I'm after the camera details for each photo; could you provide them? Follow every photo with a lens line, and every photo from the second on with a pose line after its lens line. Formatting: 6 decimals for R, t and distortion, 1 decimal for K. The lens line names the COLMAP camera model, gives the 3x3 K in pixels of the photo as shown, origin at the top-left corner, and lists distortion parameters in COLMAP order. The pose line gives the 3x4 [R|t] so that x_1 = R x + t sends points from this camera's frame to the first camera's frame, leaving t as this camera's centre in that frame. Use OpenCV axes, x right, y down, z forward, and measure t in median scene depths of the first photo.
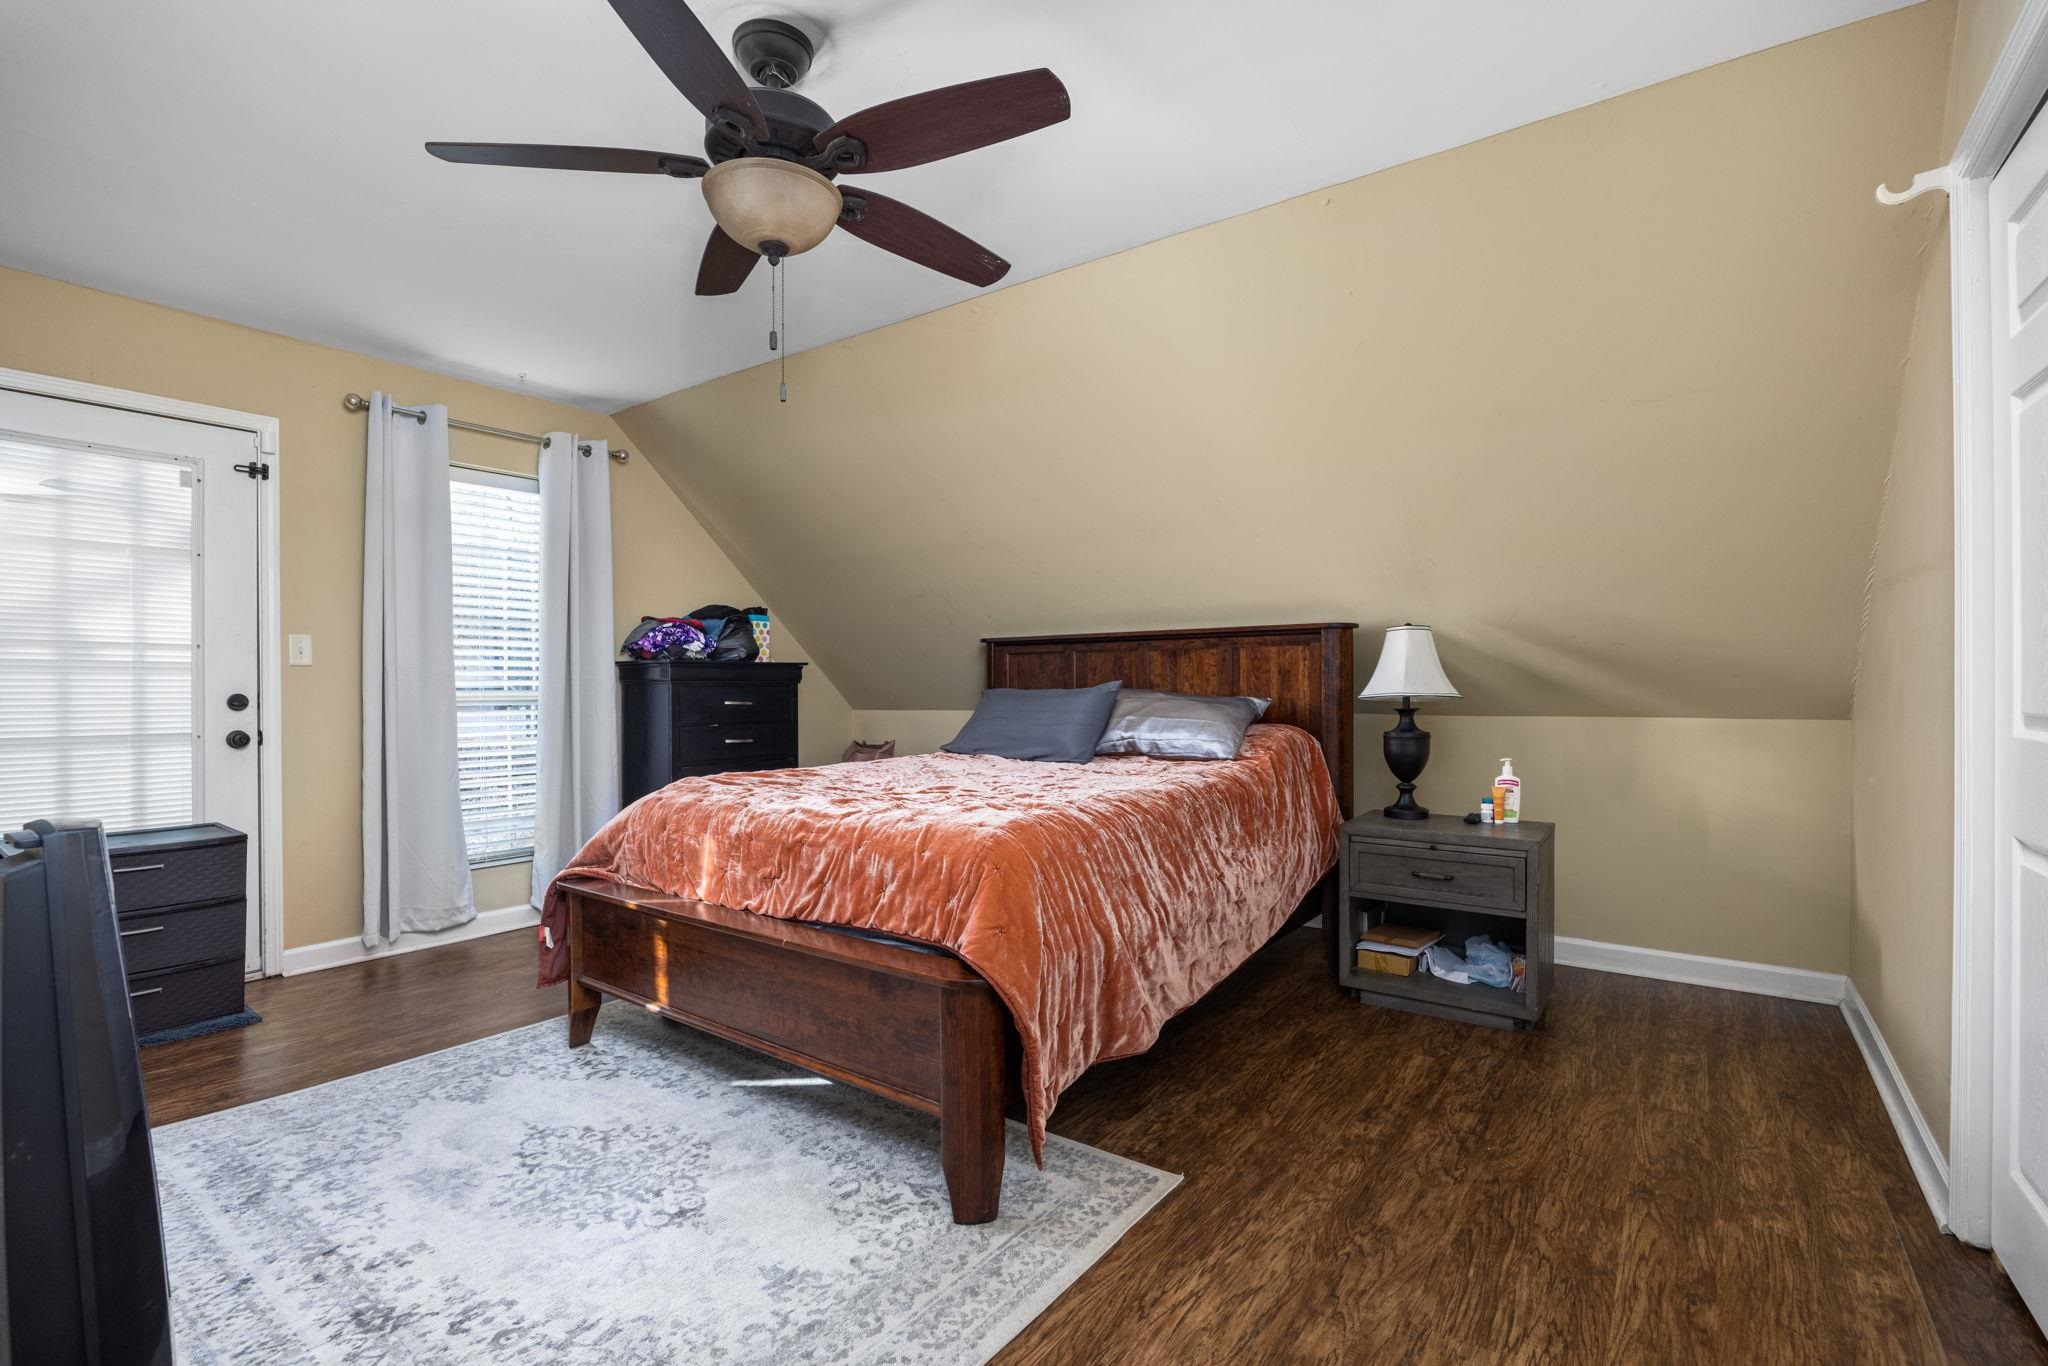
lens RADIAL K [[927.0, 0, 1023.0], [0, 927.0, 691.4], [0, 0, 1]] dist [-0.016458, 0.000758]
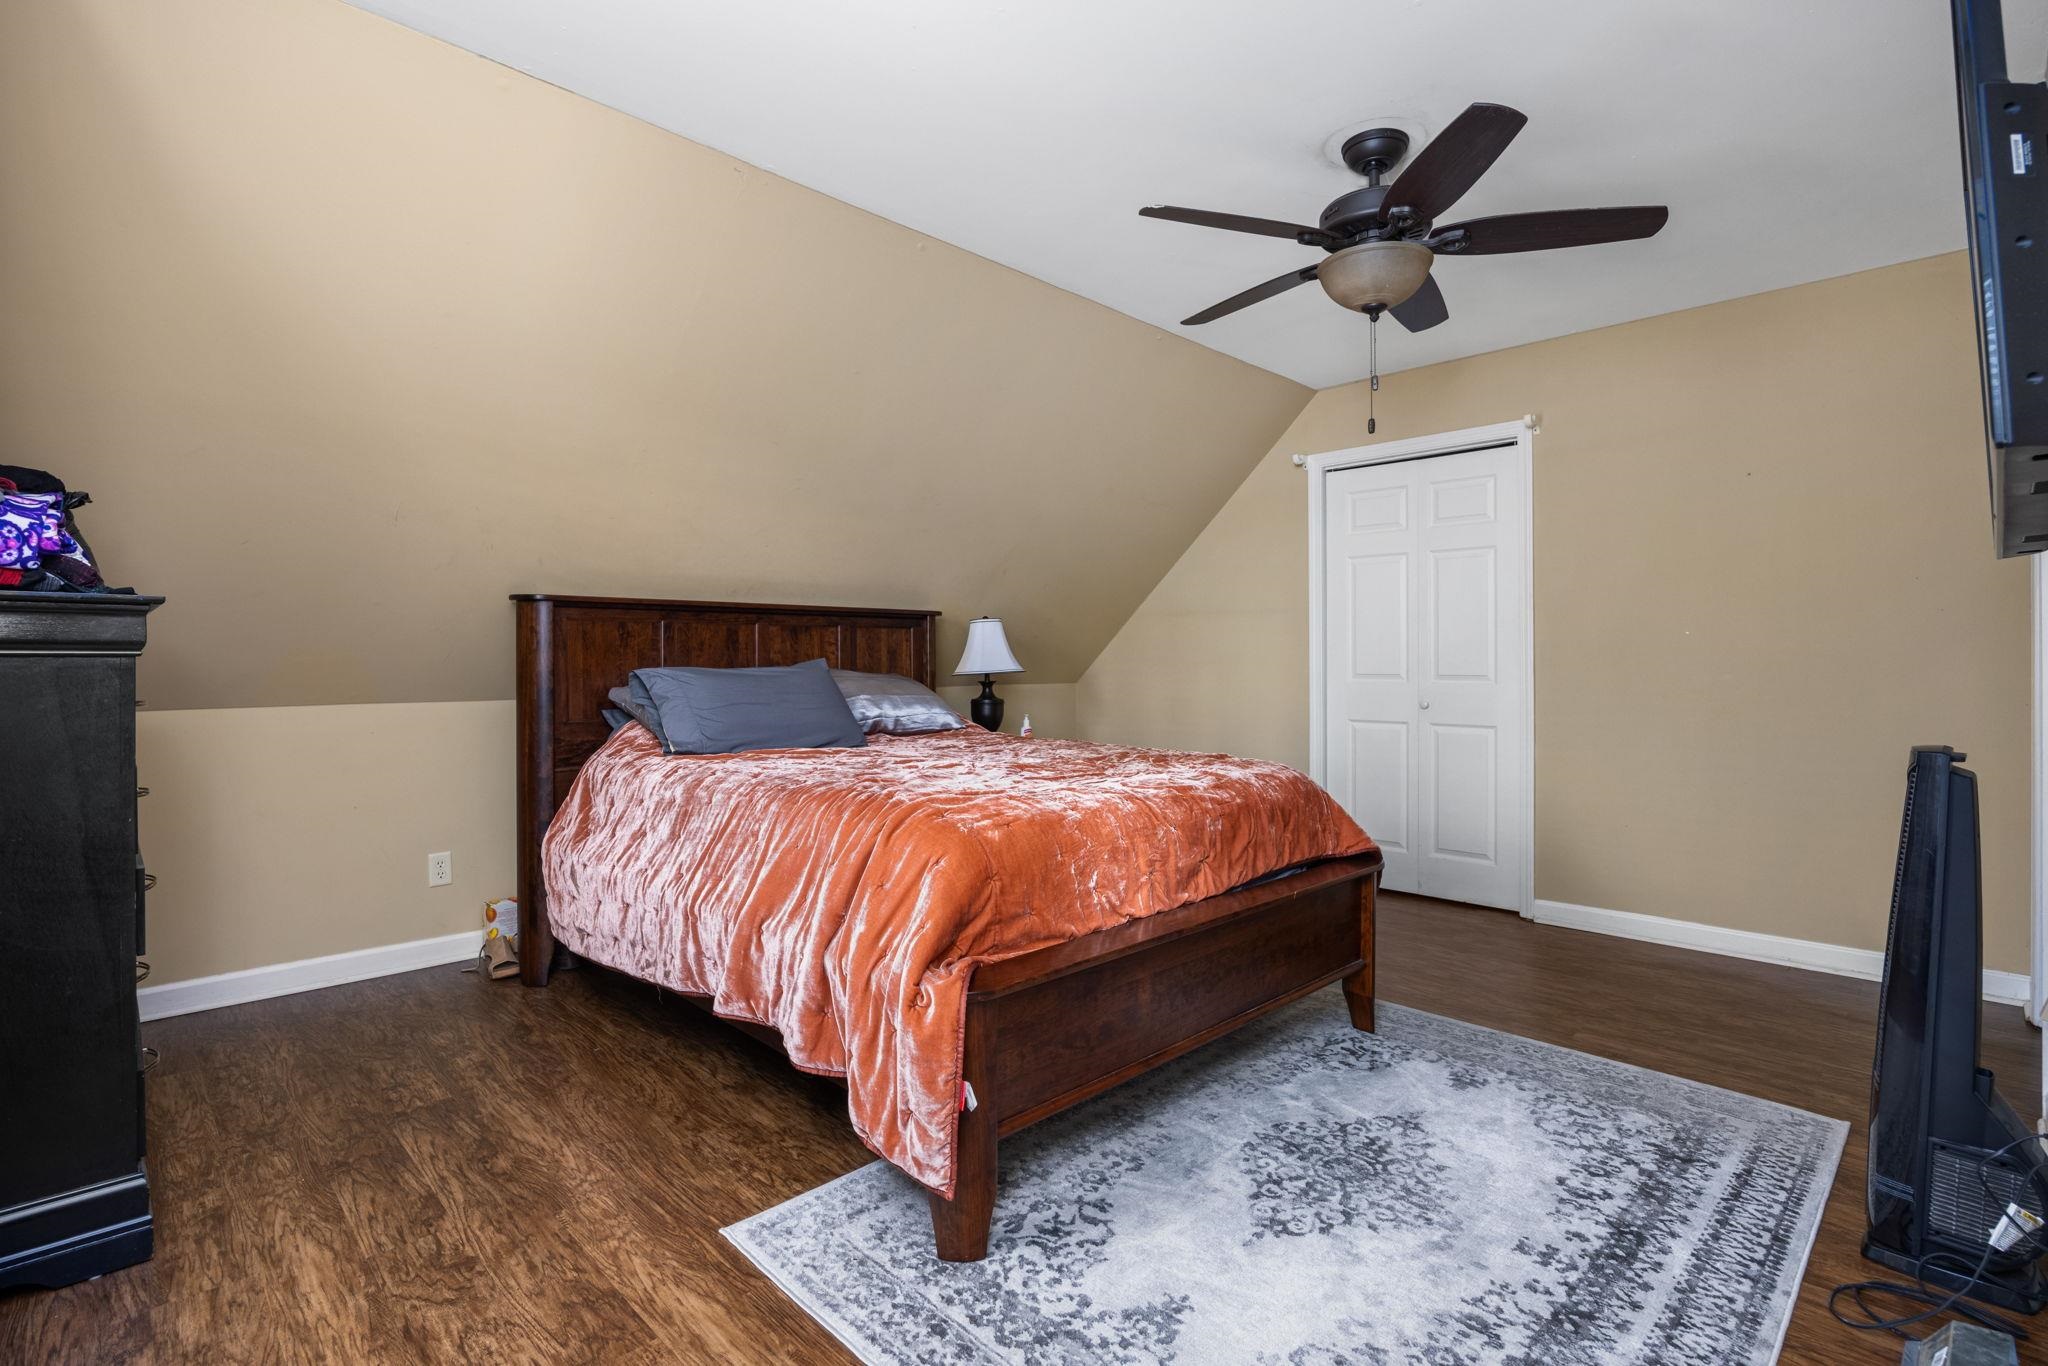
lens RADIAL K [[965.5, 0, 1024.0], [0, 965.5, 683.0], [0, 0, 1]] dist [-0.026340, 0.000265]
pose [[0.163754, -0.017948, 0.986338, -1.145157], [0.010039, 0.999813, 0.016527, -0.001101], [-0.986450, 0.007196, 0.163904, 0.902867]]
